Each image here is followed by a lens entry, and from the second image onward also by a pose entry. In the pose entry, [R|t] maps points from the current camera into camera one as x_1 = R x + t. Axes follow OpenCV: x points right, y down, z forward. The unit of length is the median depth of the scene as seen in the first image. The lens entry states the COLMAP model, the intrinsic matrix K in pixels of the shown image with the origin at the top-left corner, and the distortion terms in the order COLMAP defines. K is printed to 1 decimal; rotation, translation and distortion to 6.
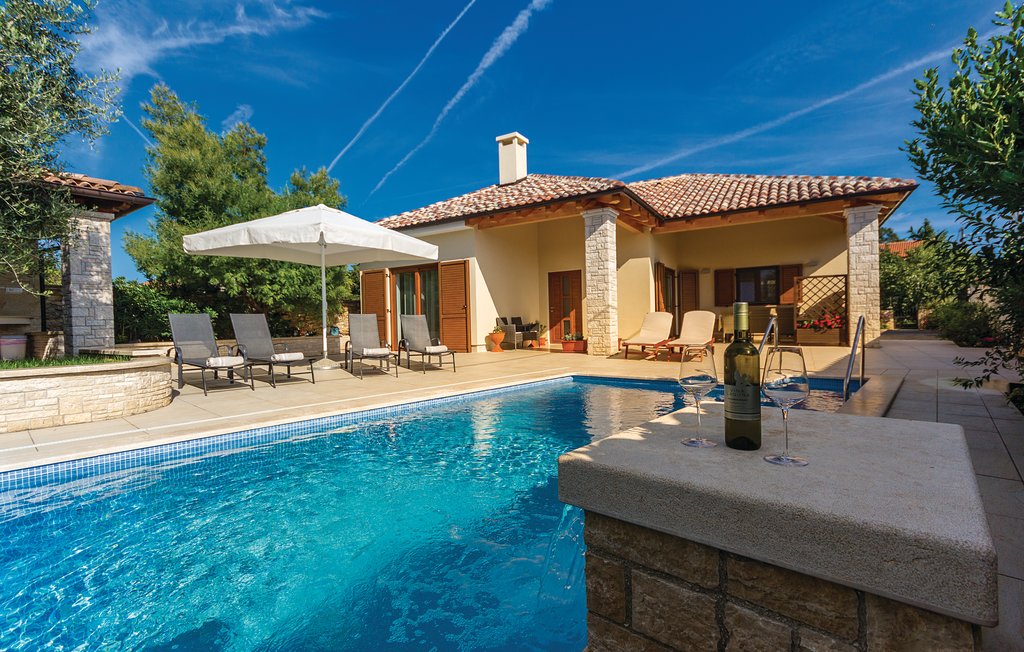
lens RADIAL K [[471.8, 0, 515.0], [0, 471.8, 325.7], [0, 0, 1]] dist [0.000896, 0.000525]
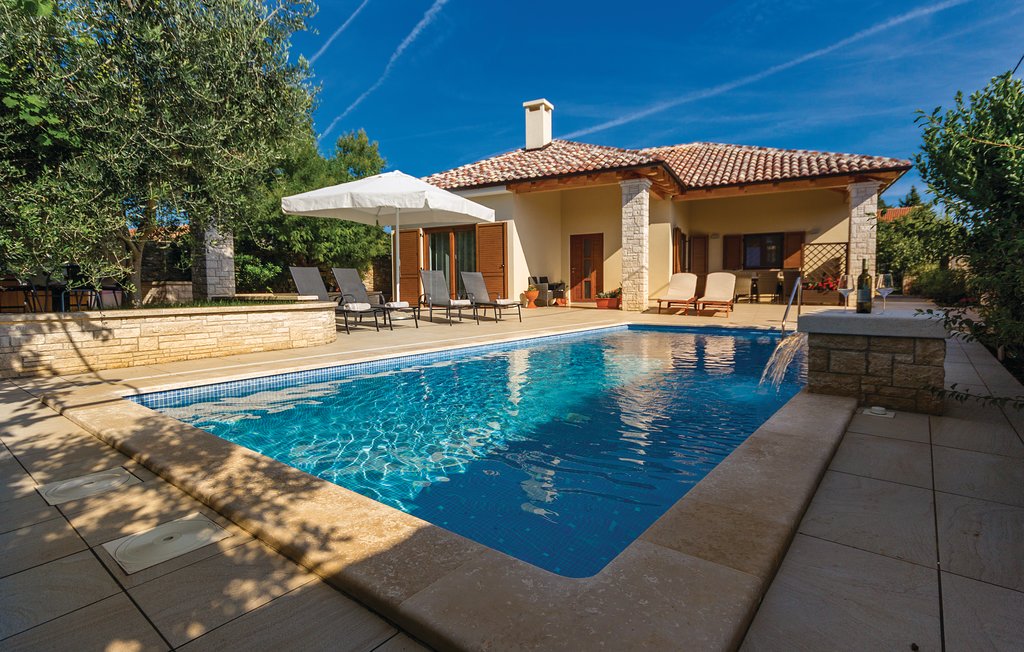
lens RADIAL K [[503.9, 0, 510.7], [0, 503.9, 313.0], [0, 0, 1]] dist [0.002252, -0.000383]
pose [[0.998627, 0.010476, 0.051319, -0.150592], [-0.012870, 0.998834, 0.046533, 0.013655], [-0.050772, -0.047130, 0.997598, -0.158266]]
